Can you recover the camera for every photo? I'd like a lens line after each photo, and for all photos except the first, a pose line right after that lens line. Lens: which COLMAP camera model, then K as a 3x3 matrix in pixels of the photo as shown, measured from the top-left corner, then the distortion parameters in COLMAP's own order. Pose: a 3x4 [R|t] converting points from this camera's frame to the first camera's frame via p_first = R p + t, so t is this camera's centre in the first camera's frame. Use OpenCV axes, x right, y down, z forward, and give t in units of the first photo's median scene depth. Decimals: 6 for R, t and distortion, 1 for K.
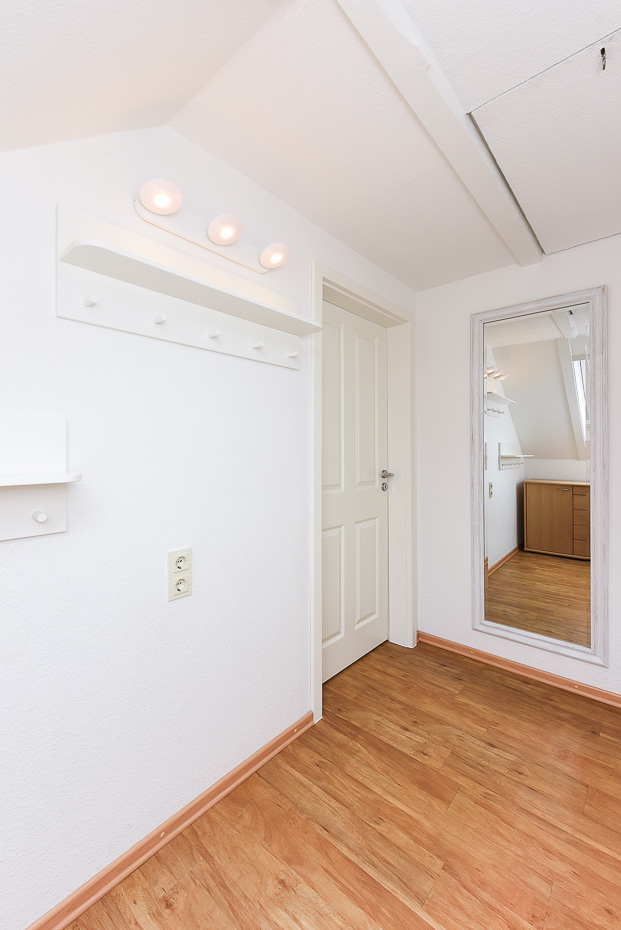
lens RADIAL K [[395.7, 0, 306.8], [0, 395.7, 451.7], [0, 0, 1]] dist [0.001081, 0.000320]
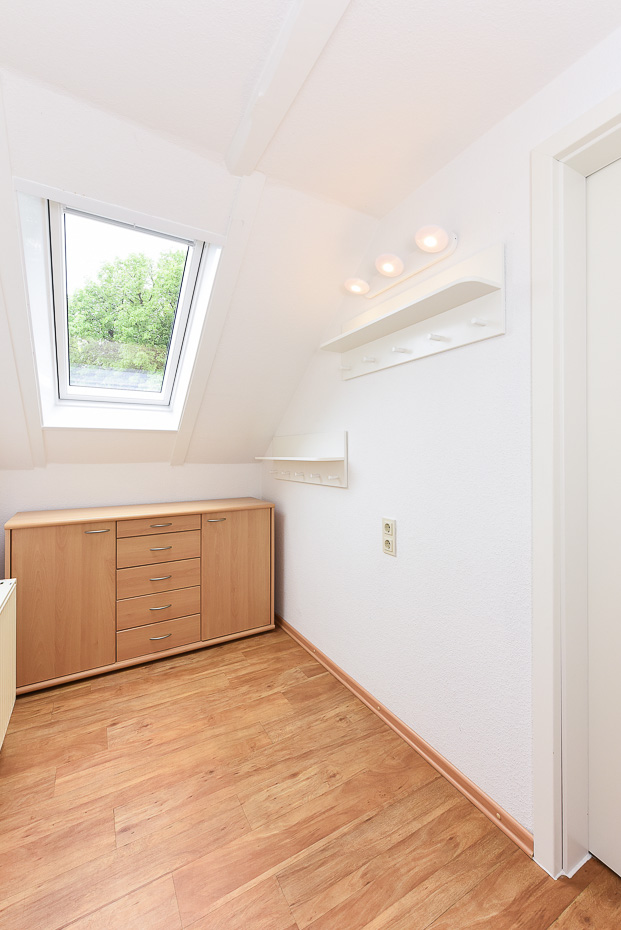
lens RADIAL K [[370.2, 0, 304.3], [0, 370.2, 452.0], [0, 0, 1]] dist [0.010778, -0.000039]
pose [[-0.319702, 0.006161, -0.947498, 1.034324], [0.001417, 0.999981, 0.006024, 0.009224], [0.947517, 0.000583, -0.319705, 1.190737]]
